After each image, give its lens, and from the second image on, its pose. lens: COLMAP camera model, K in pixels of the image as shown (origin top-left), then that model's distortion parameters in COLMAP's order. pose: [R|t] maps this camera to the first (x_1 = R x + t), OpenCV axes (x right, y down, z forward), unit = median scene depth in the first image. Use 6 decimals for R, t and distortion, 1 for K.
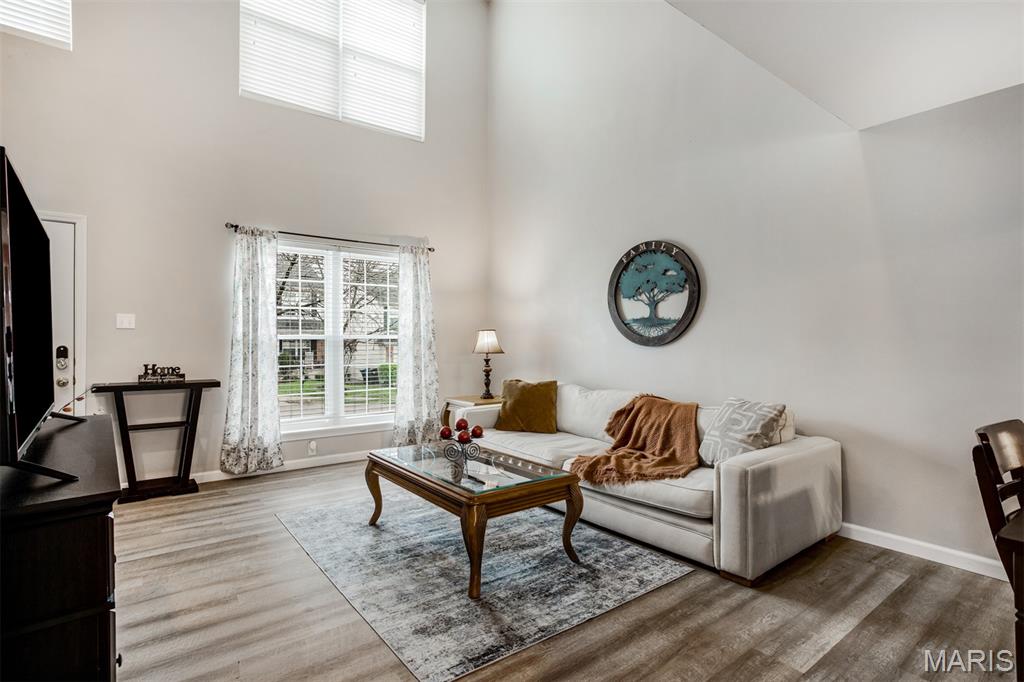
lens RADIAL K [[538.7, 0, 588.9], [0, 538.7, 336.3], [0, 0, 1]] dist [-0.016570, -0.000615]
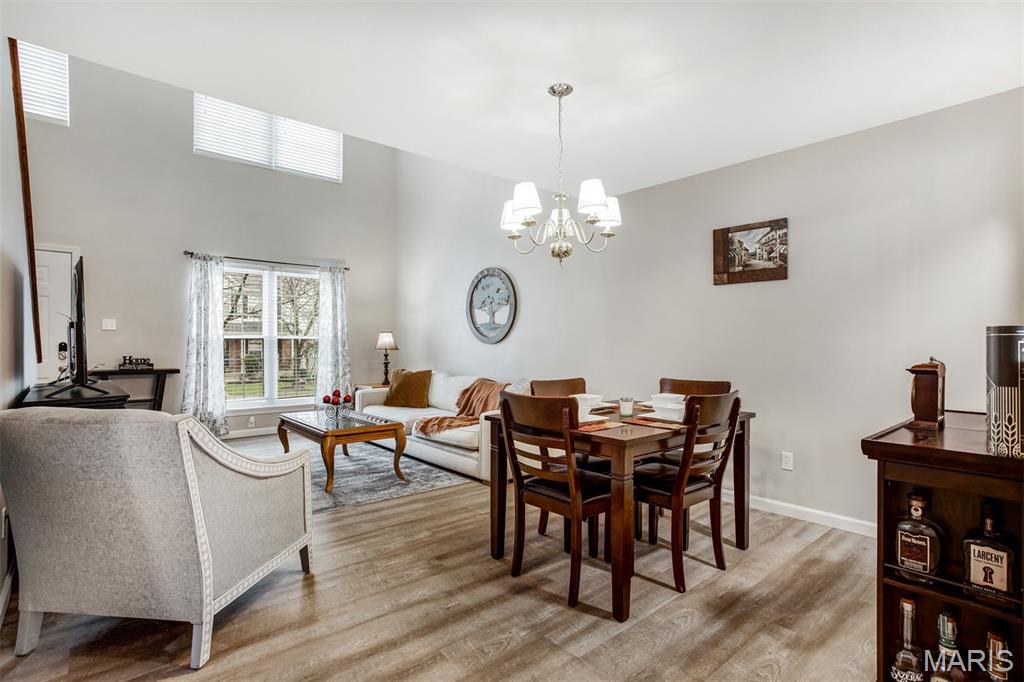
lens RADIAL K [[484.2, 0, 512.0], [0, 484.2, 341.0], [0, 0, 1]] dist [-0.001015, 0.000279]
pose [[0.999957, 0.003225, -0.008721, 0.168525], [-0.003170, 0.999976, 0.006229, 0.002739], [0.008741, -0.006201, 0.999943, -0.226912]]
